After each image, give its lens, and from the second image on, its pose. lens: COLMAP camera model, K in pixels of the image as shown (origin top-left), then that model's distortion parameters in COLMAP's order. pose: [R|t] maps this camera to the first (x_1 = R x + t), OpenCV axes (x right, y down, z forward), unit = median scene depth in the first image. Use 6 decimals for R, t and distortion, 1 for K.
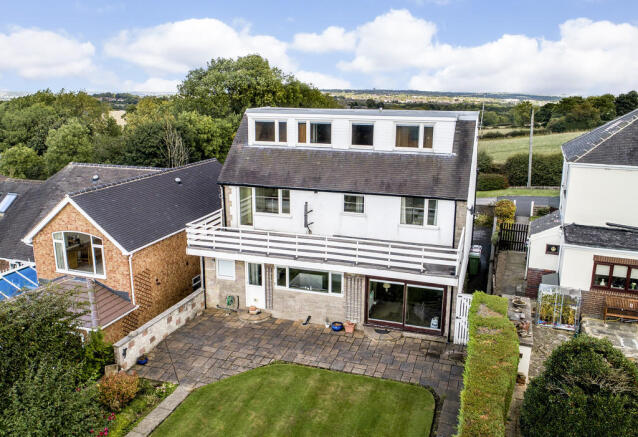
lens RADIAL K [[494.3, 0, 319.0], [0, 494.3, 218.5], [0, 0, 1]] dist [-0.005862, 0.000125]
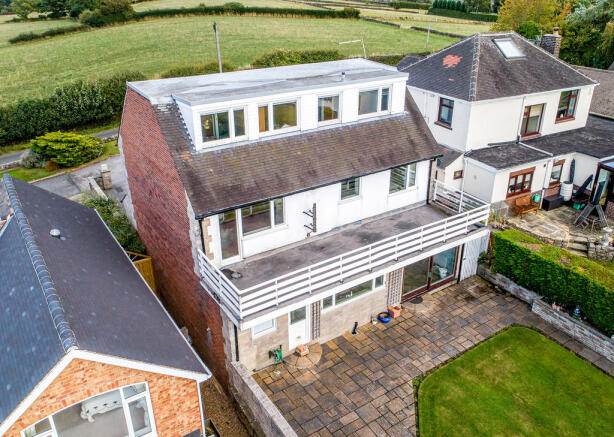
lens RADIAL K [[503.4, 0, 307.0], [0, 503.4, 218.5], [0, 0, 1]] dist [0.002558, 0.000223]
pose [[0.618909, -0.347562, 0.704381, -0.643863], [0.198109, 0.936853, 0.288200, -0.259021], [-0.760068, -0.038825, 0.648682, 0.464697]]
